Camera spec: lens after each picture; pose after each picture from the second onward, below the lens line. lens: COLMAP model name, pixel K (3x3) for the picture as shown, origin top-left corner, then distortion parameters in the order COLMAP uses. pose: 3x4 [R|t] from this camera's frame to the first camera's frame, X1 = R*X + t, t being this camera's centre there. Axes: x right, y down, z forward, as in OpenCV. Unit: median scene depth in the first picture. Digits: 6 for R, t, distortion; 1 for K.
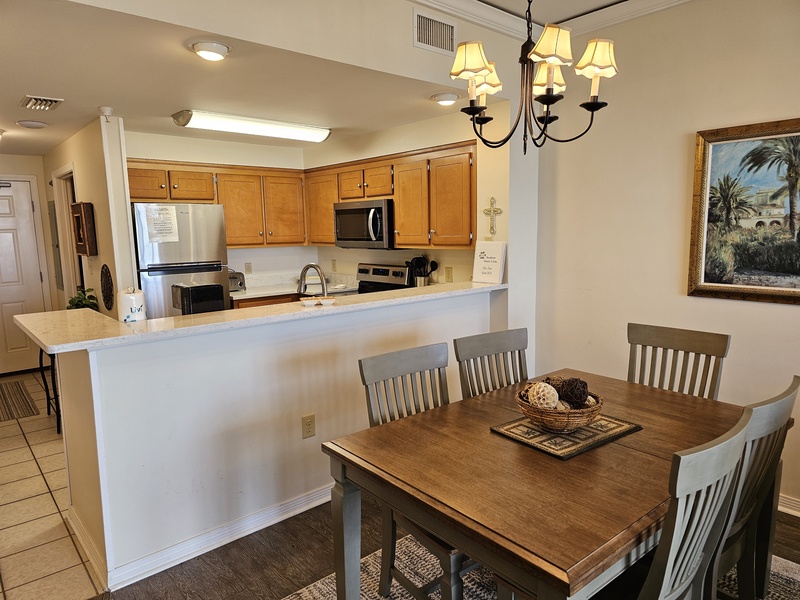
lens RADIAL K [[528.2, 0, 409.1], [0, 528.2, 298.0], [0, 0, 1]] dist [0.075499, -0.090193]
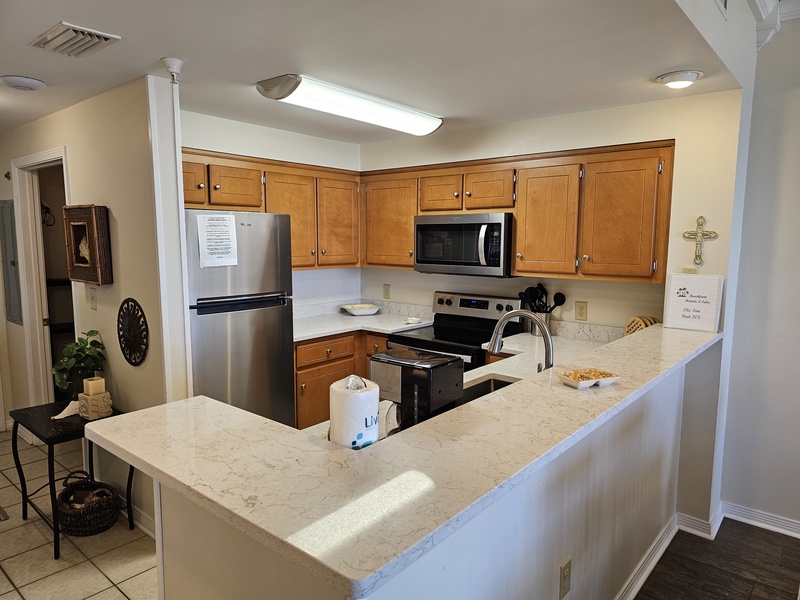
lens RADIAL K [[528.2, 0, 409.1], [0, 528.2, 298.0], [0, 0, 1]] dist [0.075499, -0.090193]
pose [[0.987868, 0.006390, 0.155163, -0.290877], [-0.003632, 0.999830, -0.018051, -0.046668], [-0.155252, 0.017269, 0.987724, 0.251078]]
